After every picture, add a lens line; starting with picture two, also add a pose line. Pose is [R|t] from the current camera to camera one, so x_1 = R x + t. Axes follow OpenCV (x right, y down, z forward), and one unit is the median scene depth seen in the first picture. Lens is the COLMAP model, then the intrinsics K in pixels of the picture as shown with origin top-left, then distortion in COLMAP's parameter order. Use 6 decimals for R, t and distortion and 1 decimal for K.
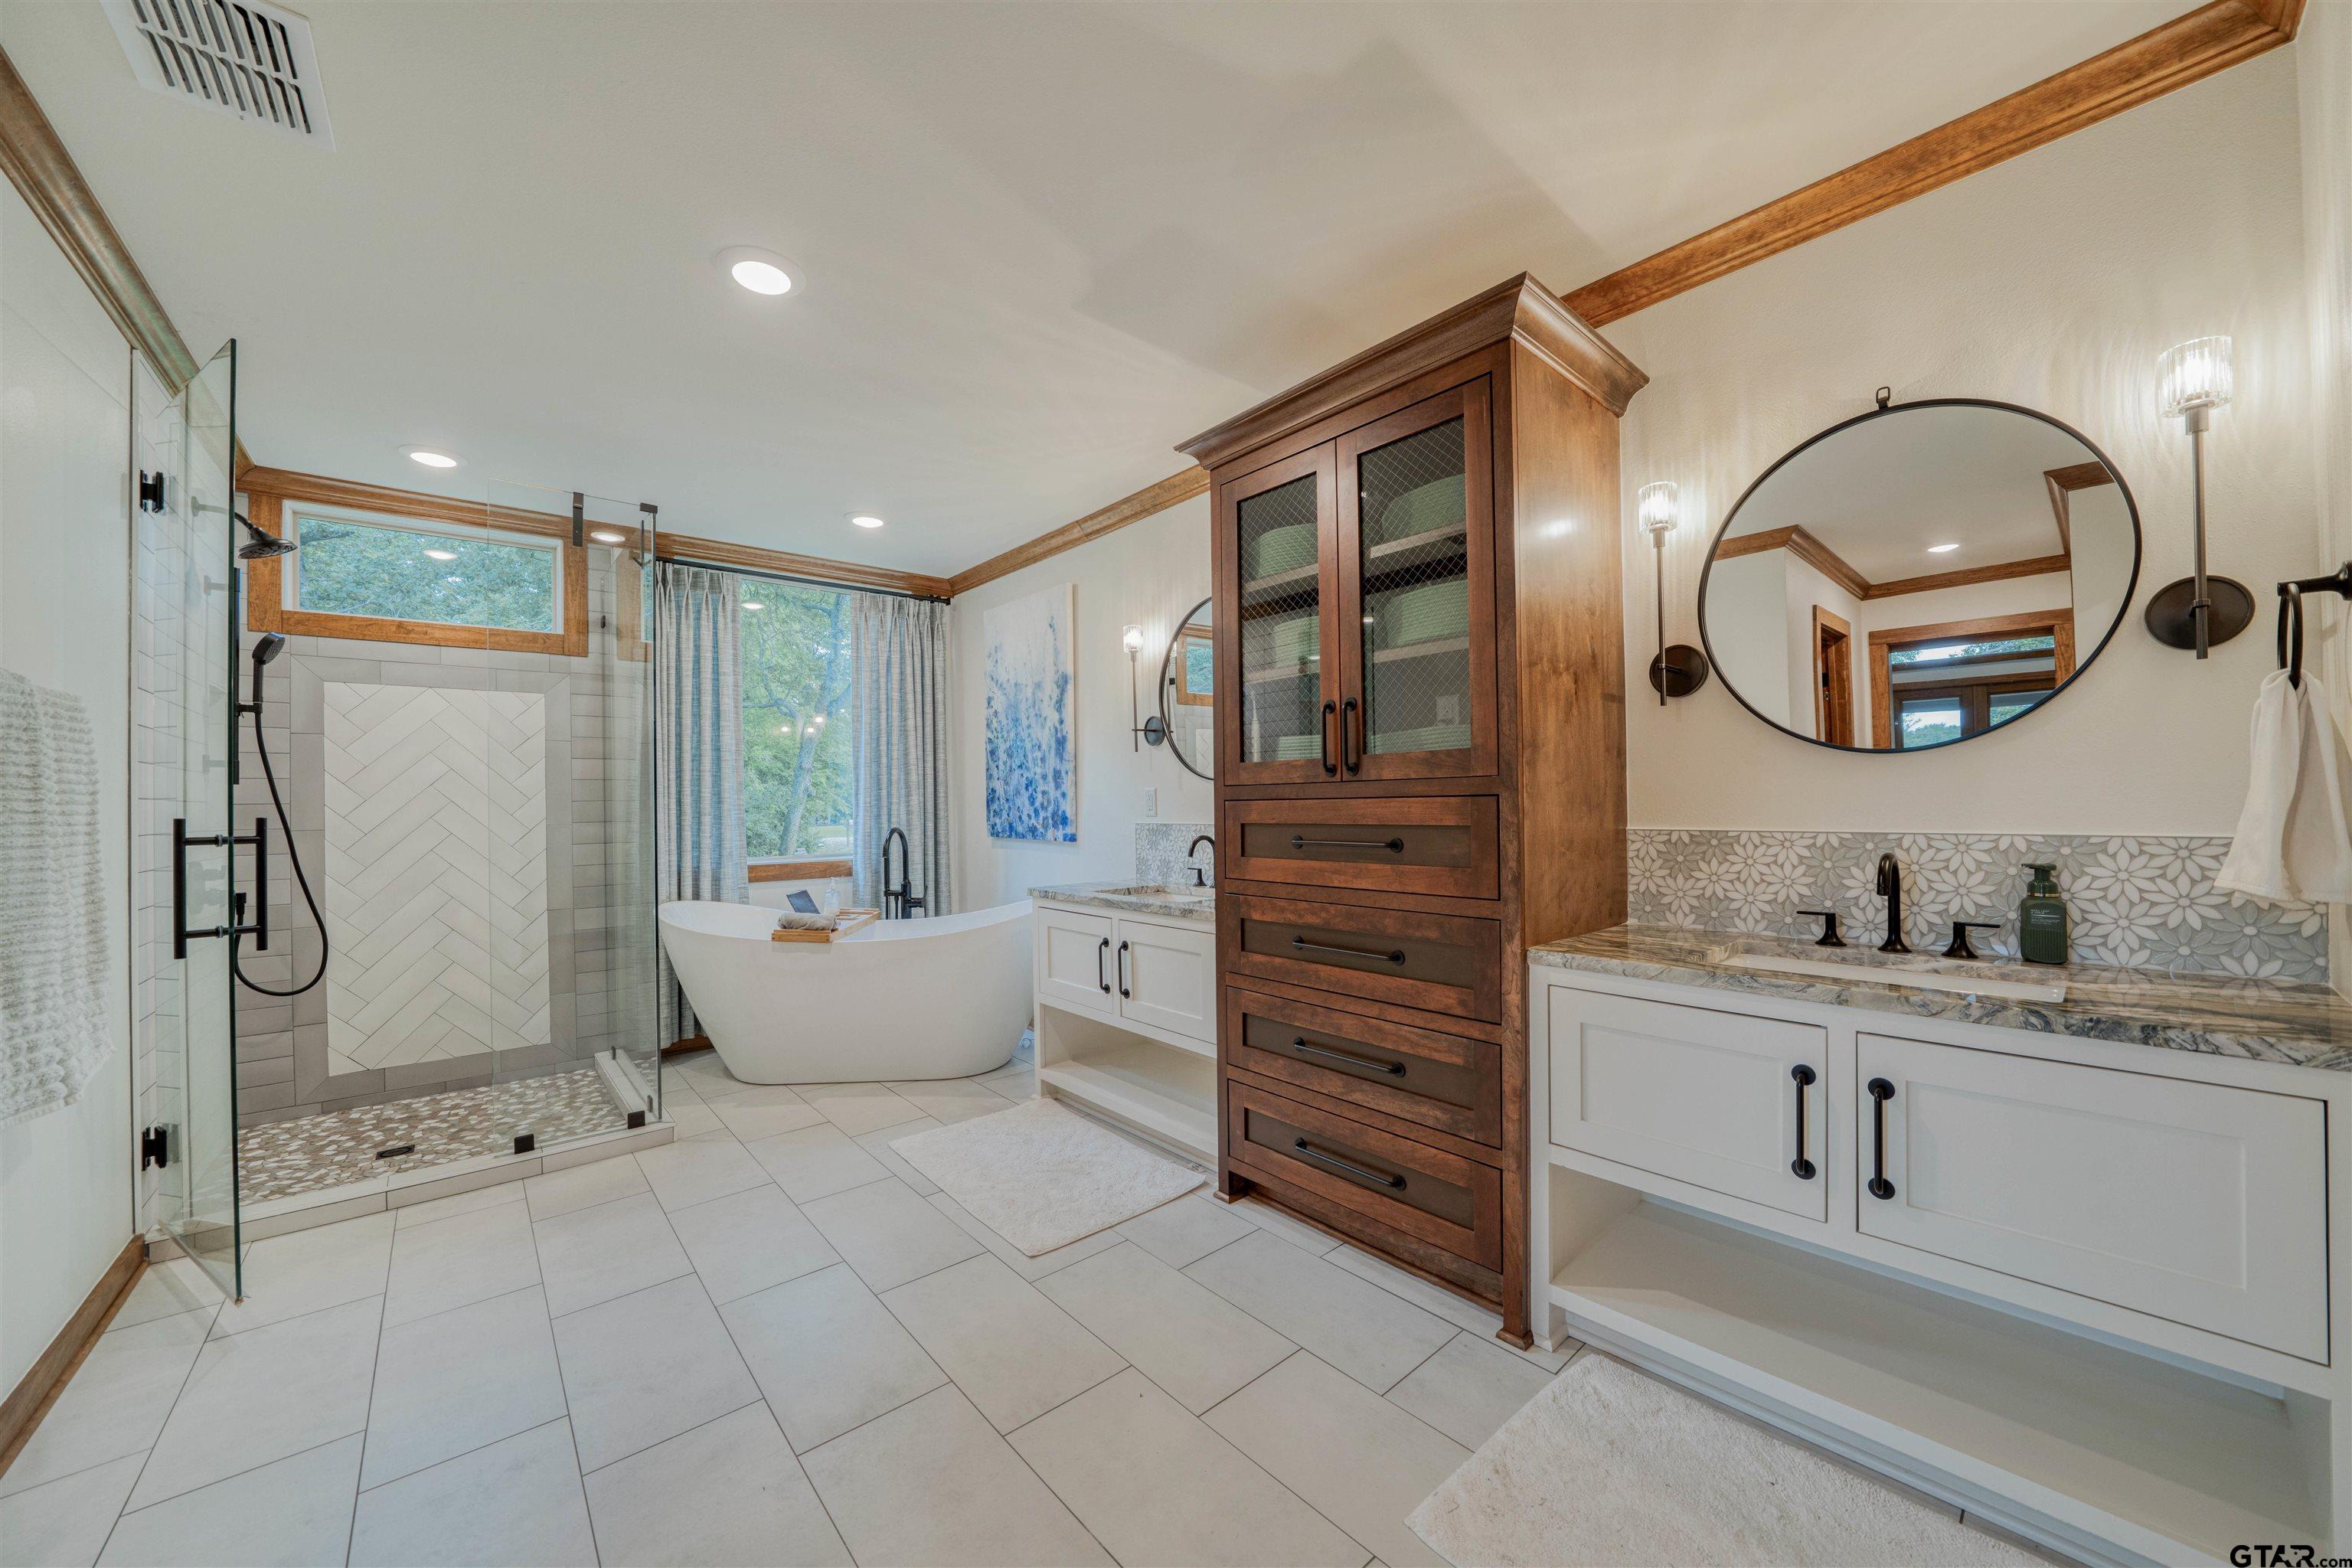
lens RADIAL K [[834.4, 0, 1174.2], [0, 834.4, 797.1], [0, 0, 1]] dist [-0.015954, 0.000125]
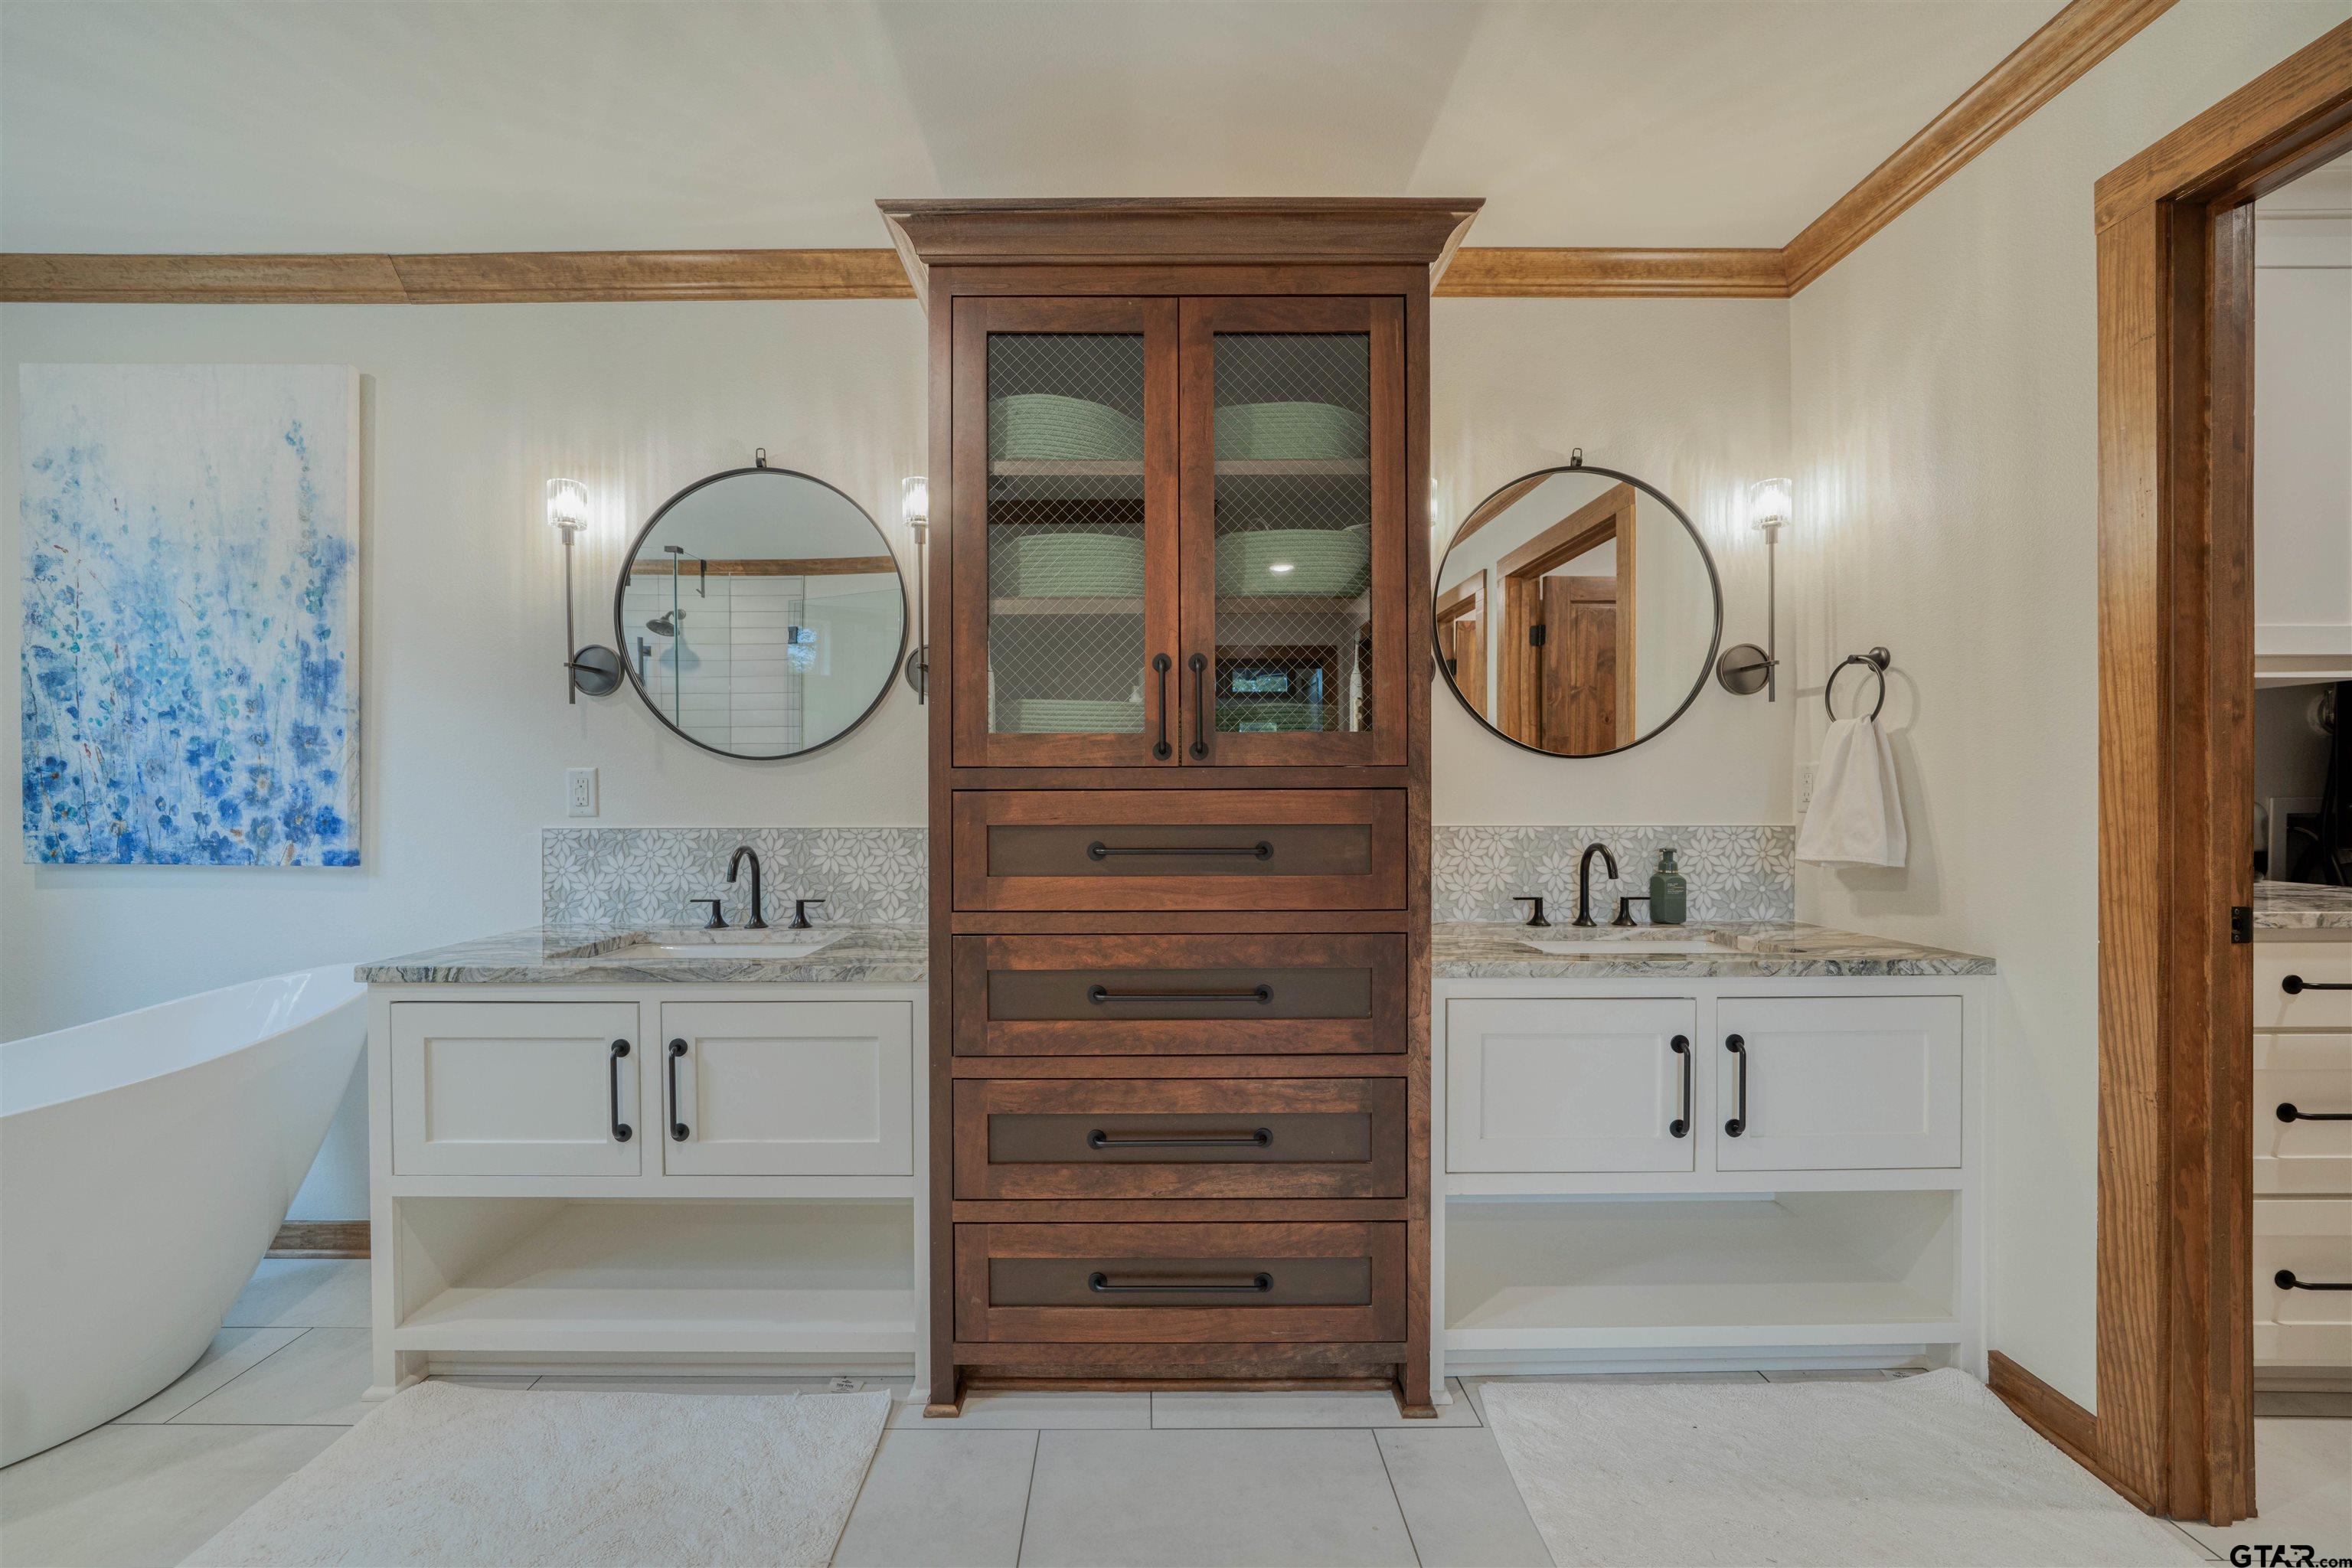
lens RADIAL K [[908.7, 0, 1167.5], [0, 908.7, 798.3], [0, 0, 1]] dist [-0.009956, 0.000058]
pose [[0.657686, 0.009028, 0.753238, -0.382689], [-0.012754, 0.999918, -0.000848, 0.009448], [-0.753184, -0.009049, 0.657748, 0.449099]]
